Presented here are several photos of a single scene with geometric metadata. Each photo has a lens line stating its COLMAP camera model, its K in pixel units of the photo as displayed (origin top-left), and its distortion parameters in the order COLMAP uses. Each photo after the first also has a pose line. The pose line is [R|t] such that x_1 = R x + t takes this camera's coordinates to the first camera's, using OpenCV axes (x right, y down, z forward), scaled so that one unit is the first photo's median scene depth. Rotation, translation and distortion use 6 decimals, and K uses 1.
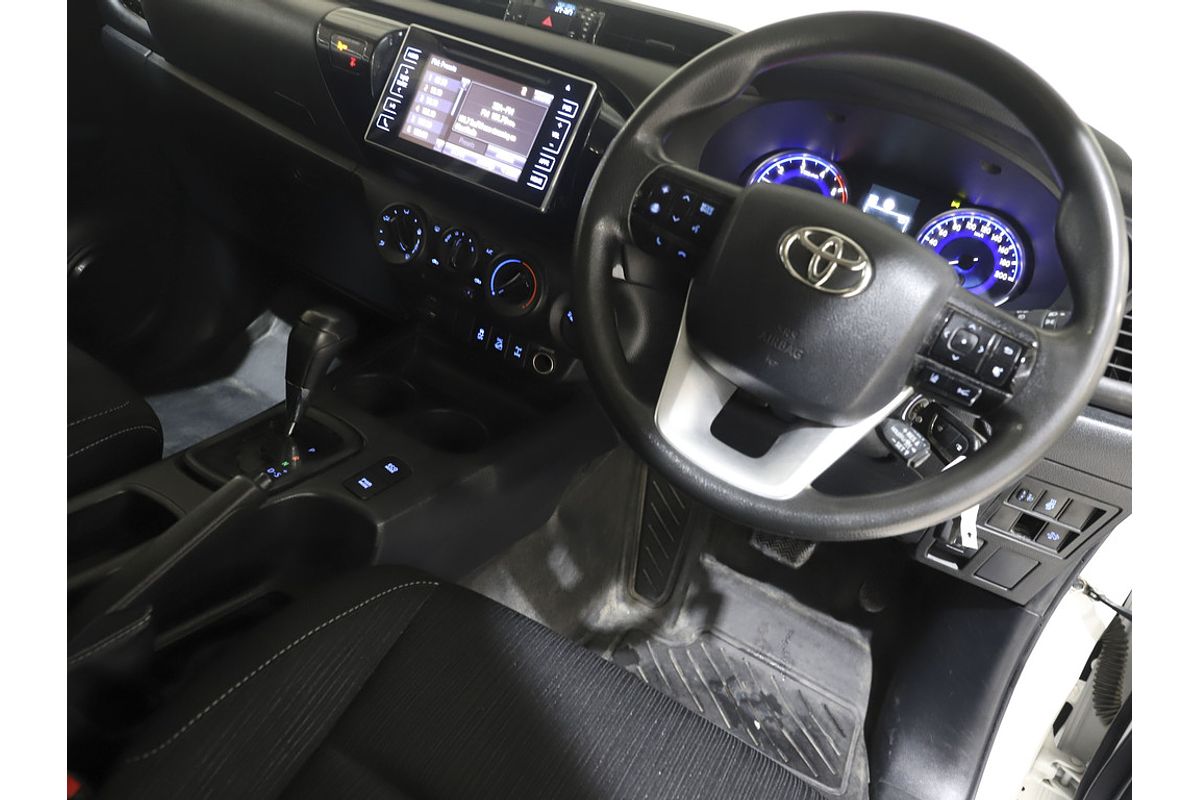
lens RADIAL K [[828.7, 0, 600.5], [0, 828.7, 413.5], [0, 0, 1]] dist [-0.117612, 0.104095]
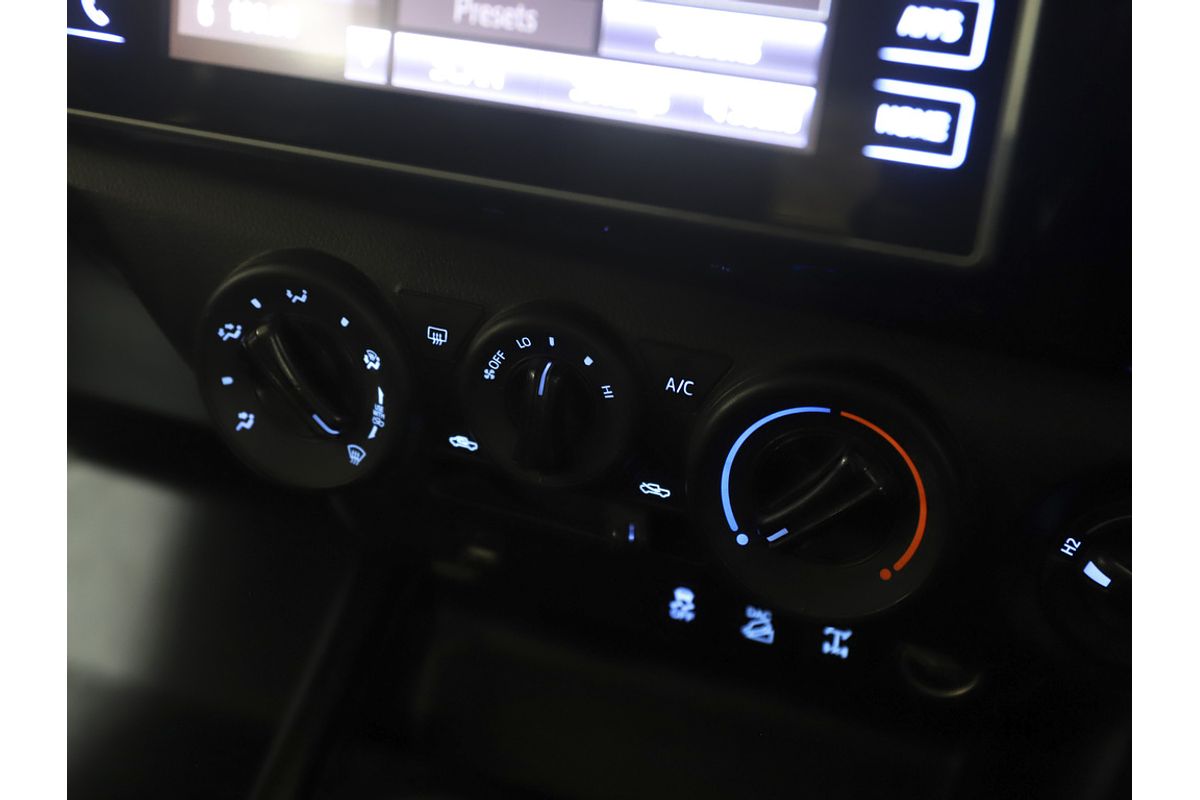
lens RADIAL K [[1383.5, 0, 600.0], [0, 1383.5, 400.0], [0, 0, 1]] dist [-0.028959, 0.015916]
pose [[0.957393, -0.282749, -0.058750, -0.142351], [0.288552, 0.944831, 0.155022, -0.279668], [0.011676, -0.165370, 0.986163, 0.622461]]
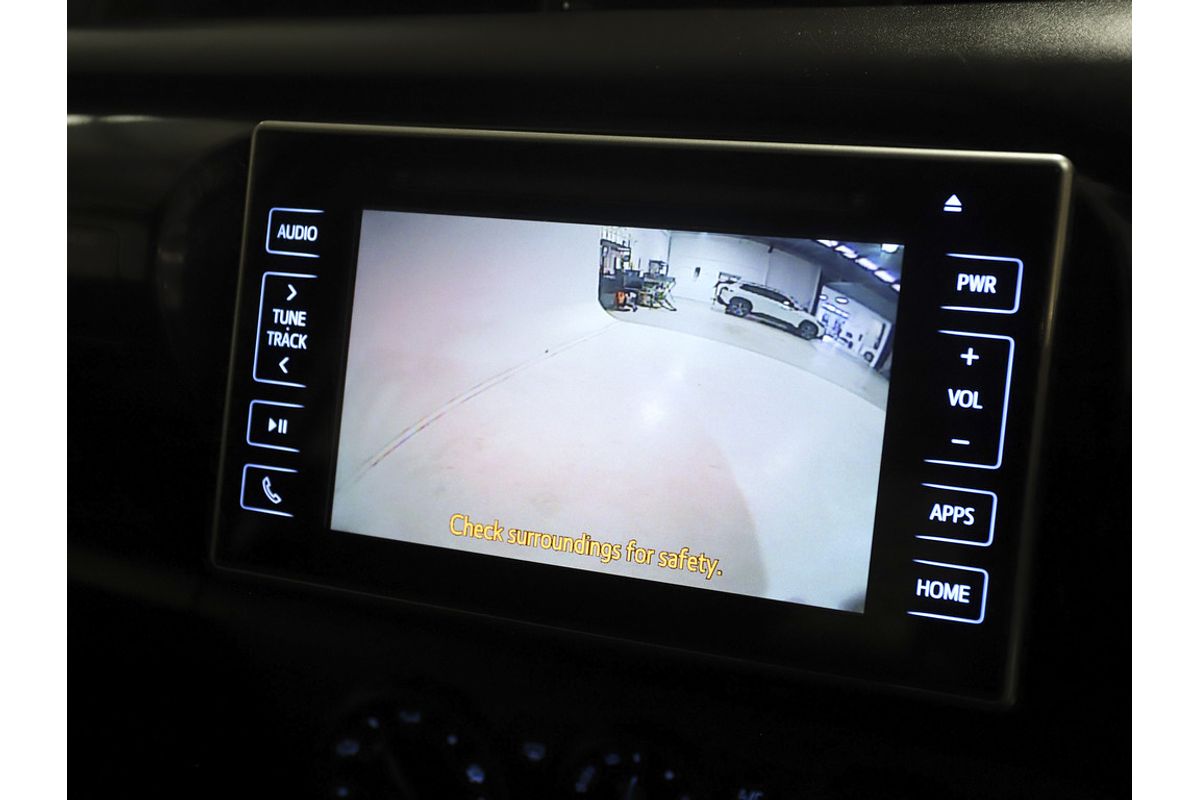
lens RADIAL K [[1383.5, 0, 600.0], [0, 1383.5, 400.0], [0, 0, 1]] dist [-0.028959, 0.015916]
pose [[0.953211, -0.302237, 0.006375, -0.154379], [0.301448, 0.948713, -0.095257, -0.313982], [0.022742, 0.092722, 0.995432, 0.544062]]
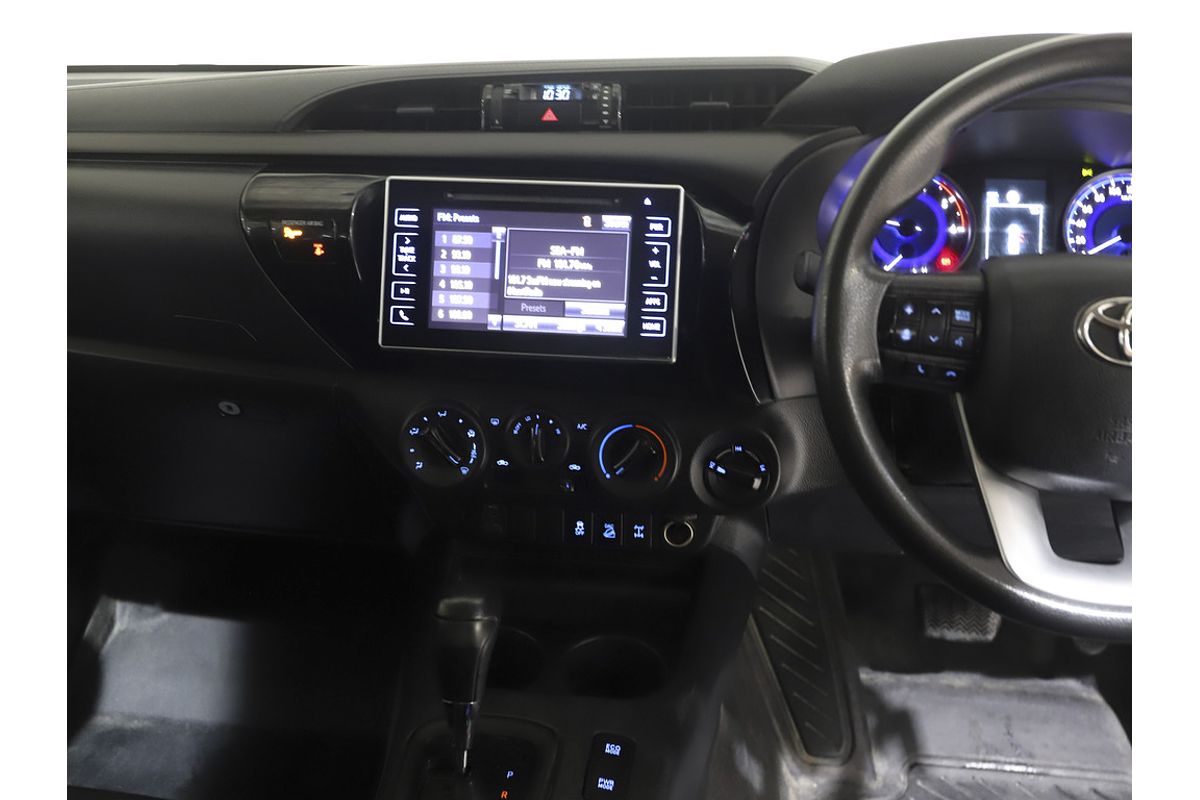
lens RADIAL K [[1236.6, 0, 600.0], [0, 1236.6, 400.0], [0, 0, 1]] dist [-0.014488, 0.028602]
pose [[0.902242, -0.361723, 0.234768, -0.399146], [0.370987, 0.928624, 0.005045, -0.231497], [-0.219836, 0.082544, 0.972038, -0.111755]]
